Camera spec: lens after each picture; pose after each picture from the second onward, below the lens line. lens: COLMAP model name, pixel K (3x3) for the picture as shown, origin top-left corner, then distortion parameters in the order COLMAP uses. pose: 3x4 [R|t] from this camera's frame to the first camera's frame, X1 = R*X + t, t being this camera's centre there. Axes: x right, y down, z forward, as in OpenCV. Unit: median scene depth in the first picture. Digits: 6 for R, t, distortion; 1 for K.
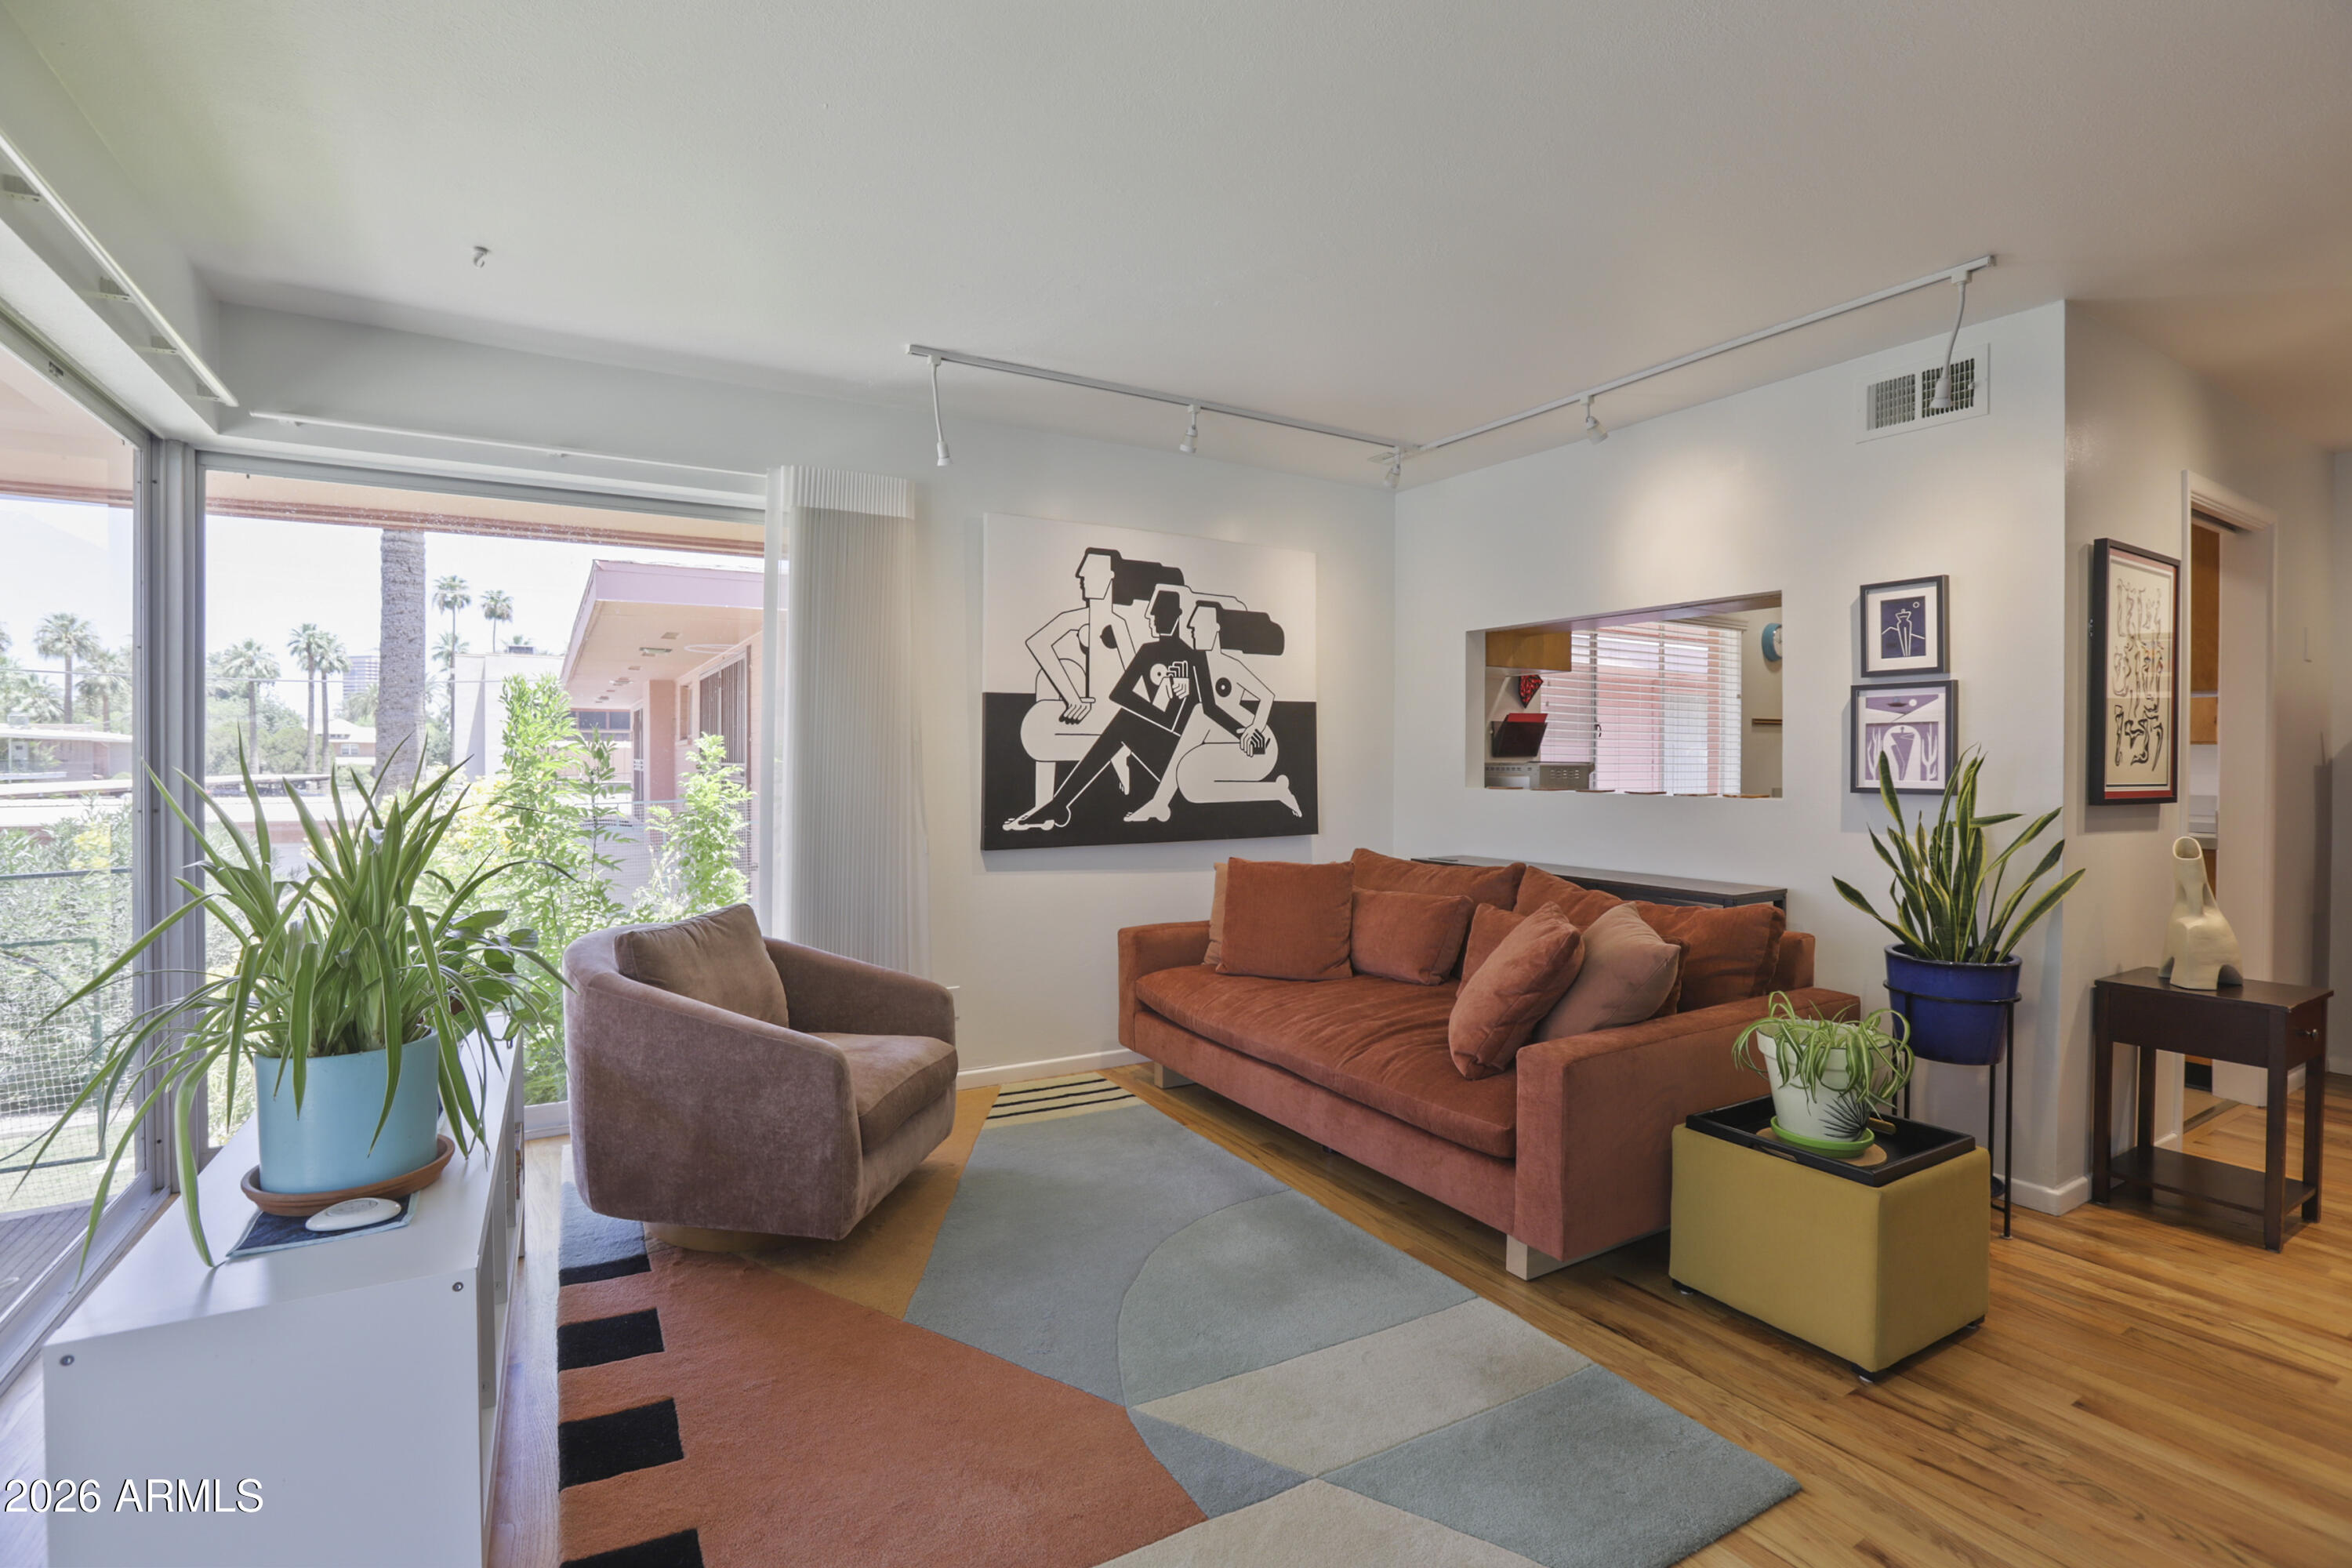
lens RADIAL K [[1088.1, 0, 1154.1], [0, 1088.1, 768.5], [0, 0, 1]] dist [-0.048797, 0.018583]
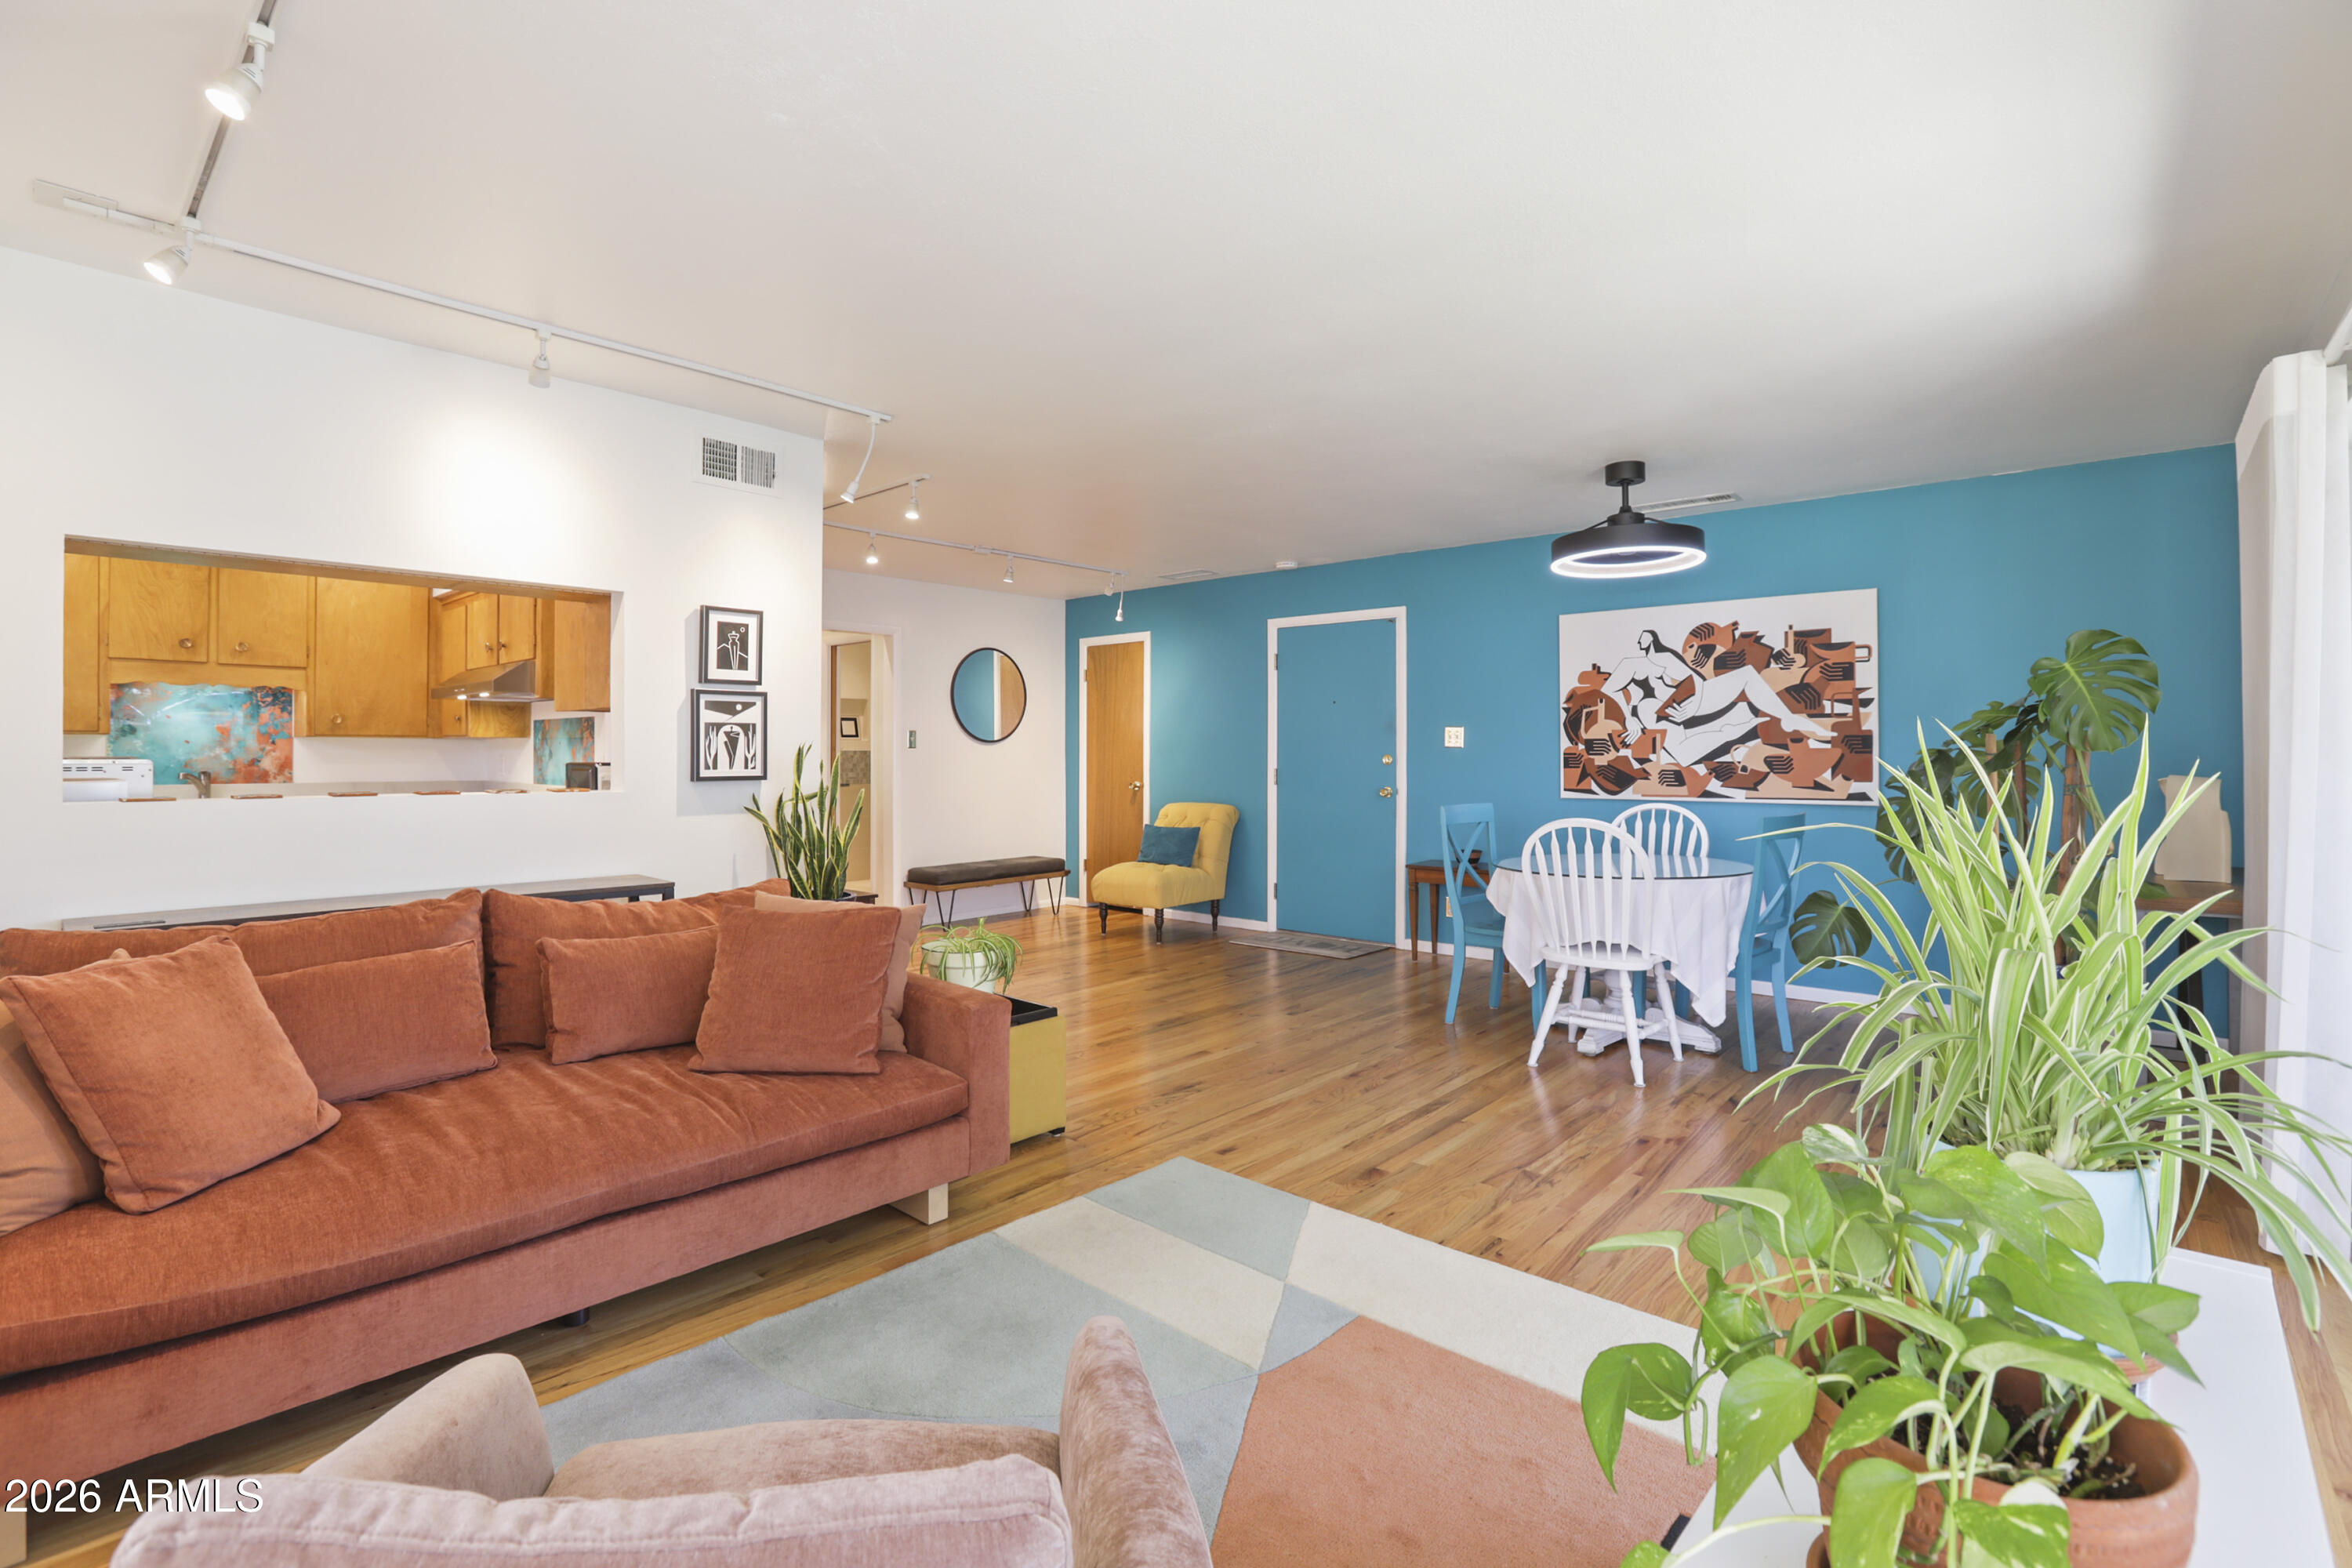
lens RADIAL K [[1088.1, 0, 1173.1], [0, 1088.1, 755.9], [0, 0, 1]] dist [-0.048797, 0.018583]
pose [[-0.313879, -0.006308, 0.949442, -0.494411], [0.007324, 0.999932, 0.009065, -0.009754], [-0.949435, 0.009799, -0.313811, 0.696302]]
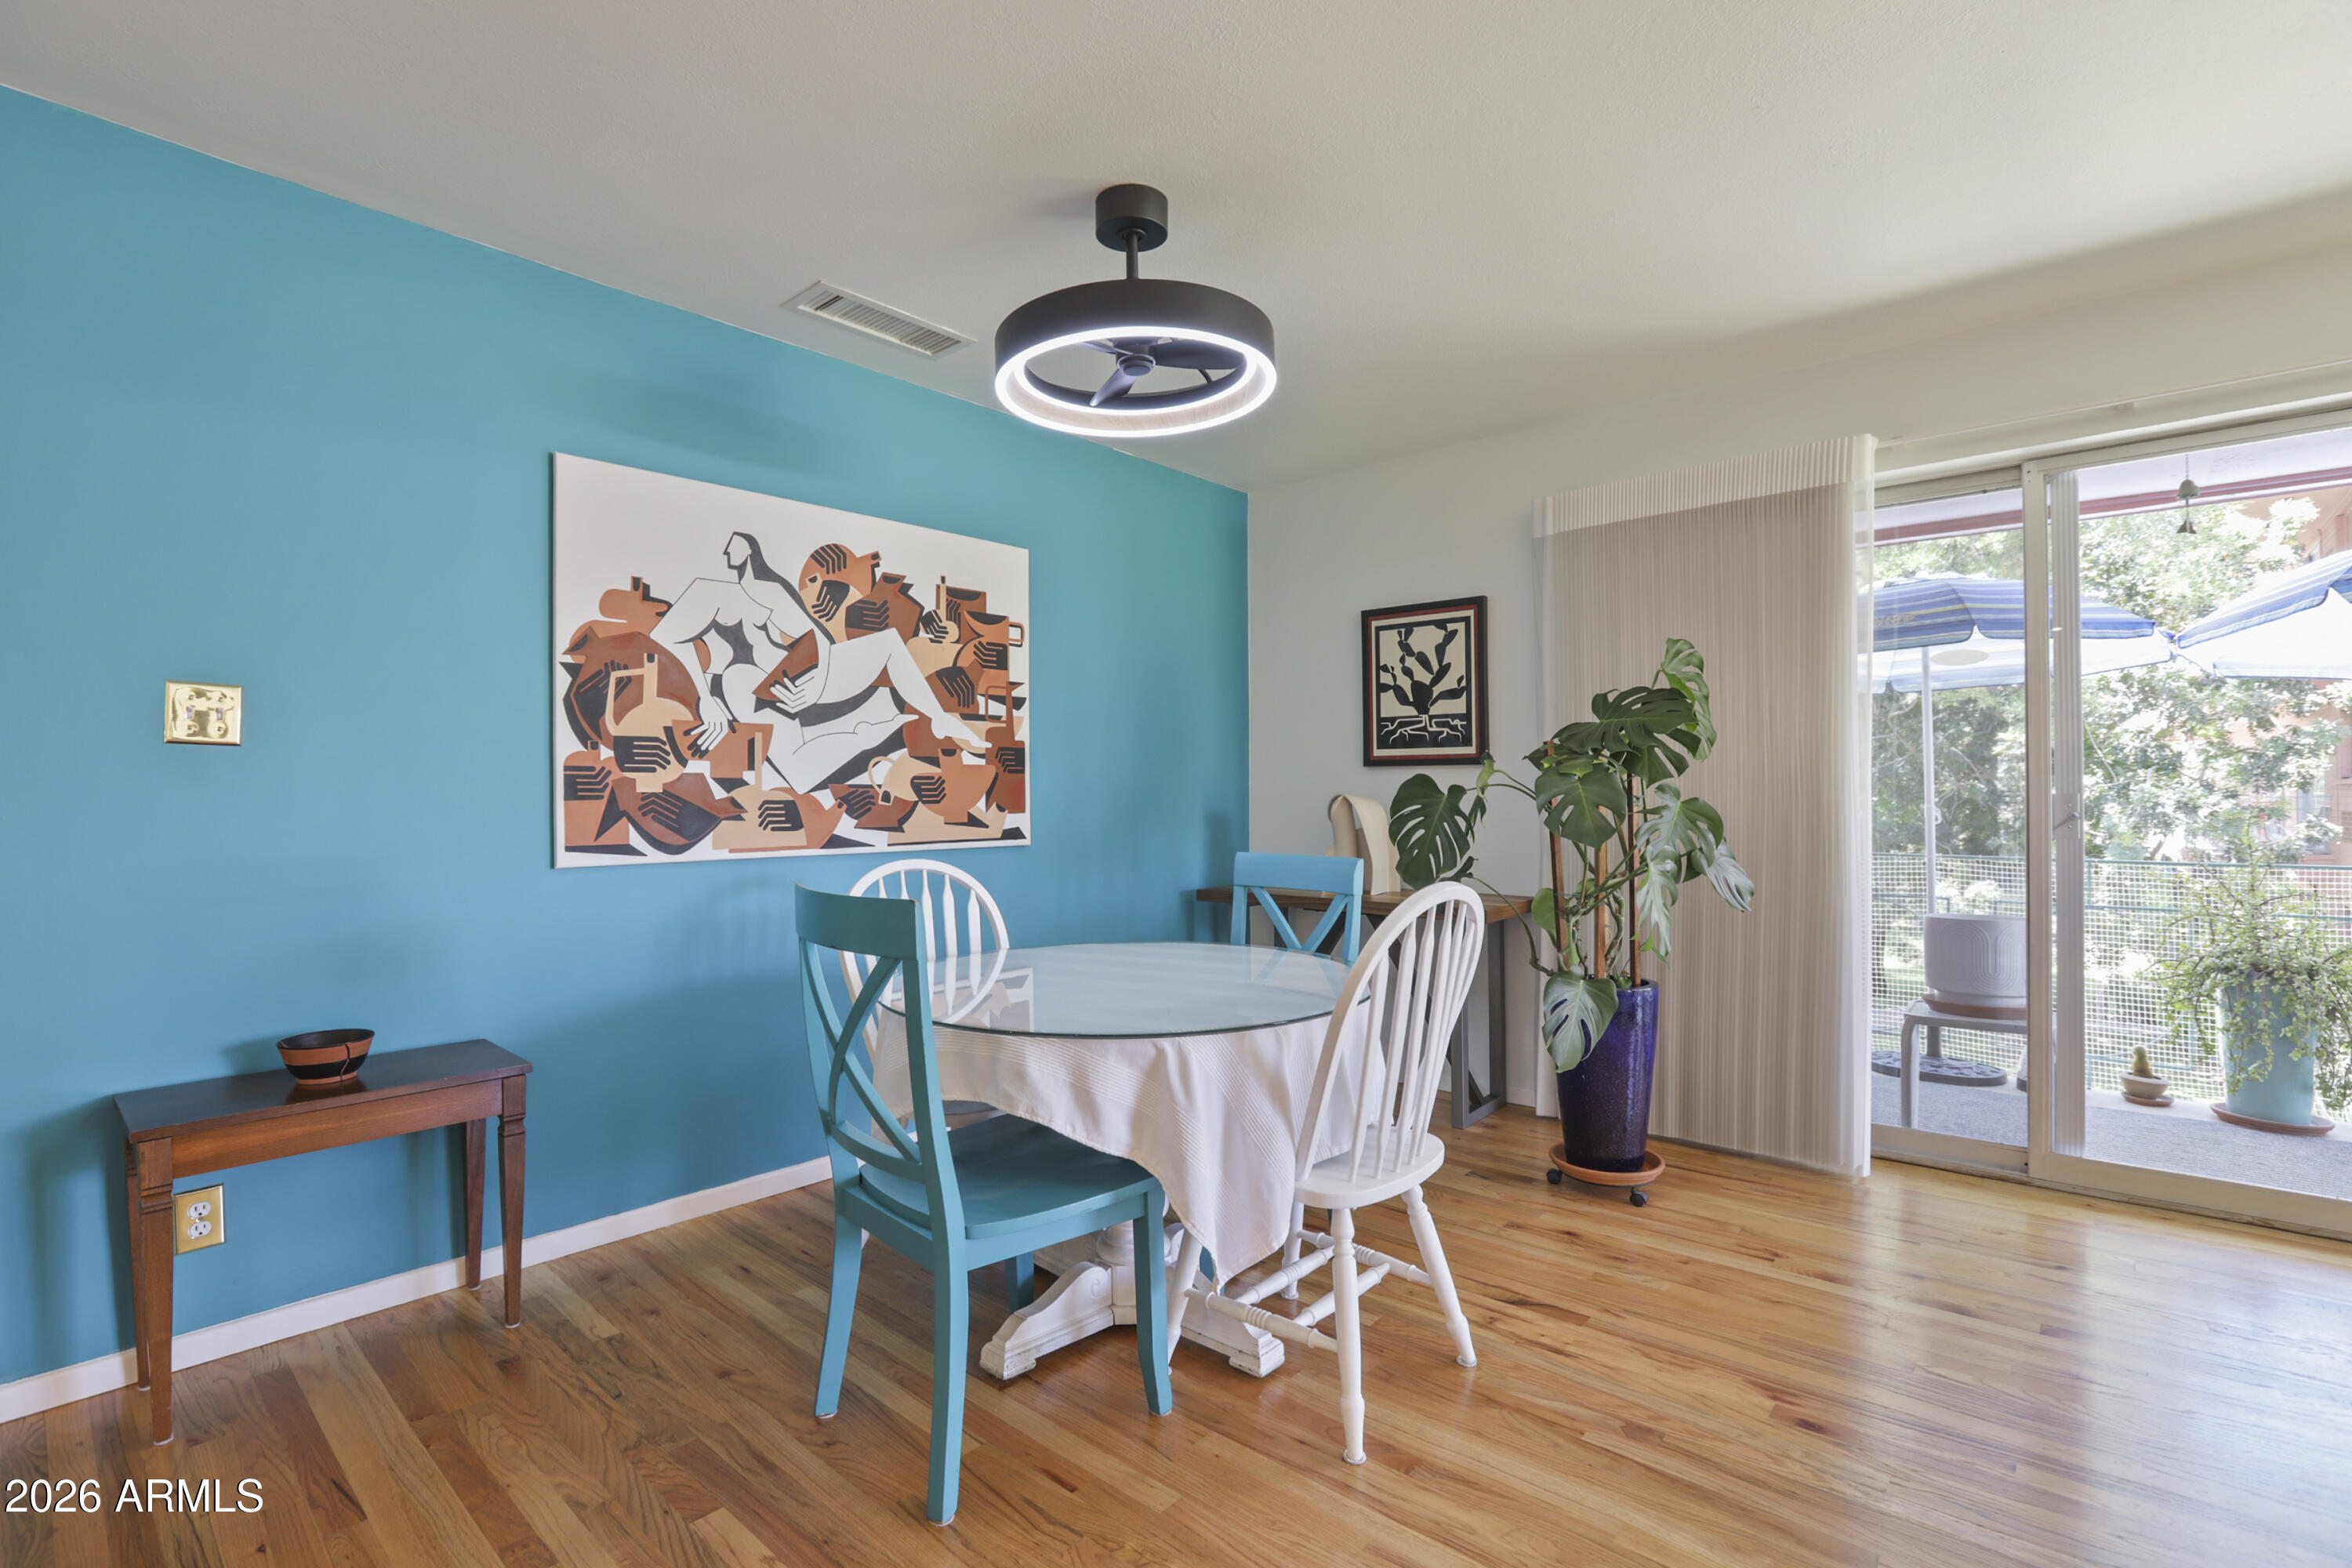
lens RADIAL K [[1088.1, 0, 1155.2], [0, 1088.1, 781.6], [0, 0, 1]] dist [-0.048797, 0.018583]
pose [[-0.949948, 0.000507, -0.312408, 0.611580], [0.002882, 0.999970, -0.007140, 0.018589], [0.312396, -0.007684, -0.949921, 0.446566]]
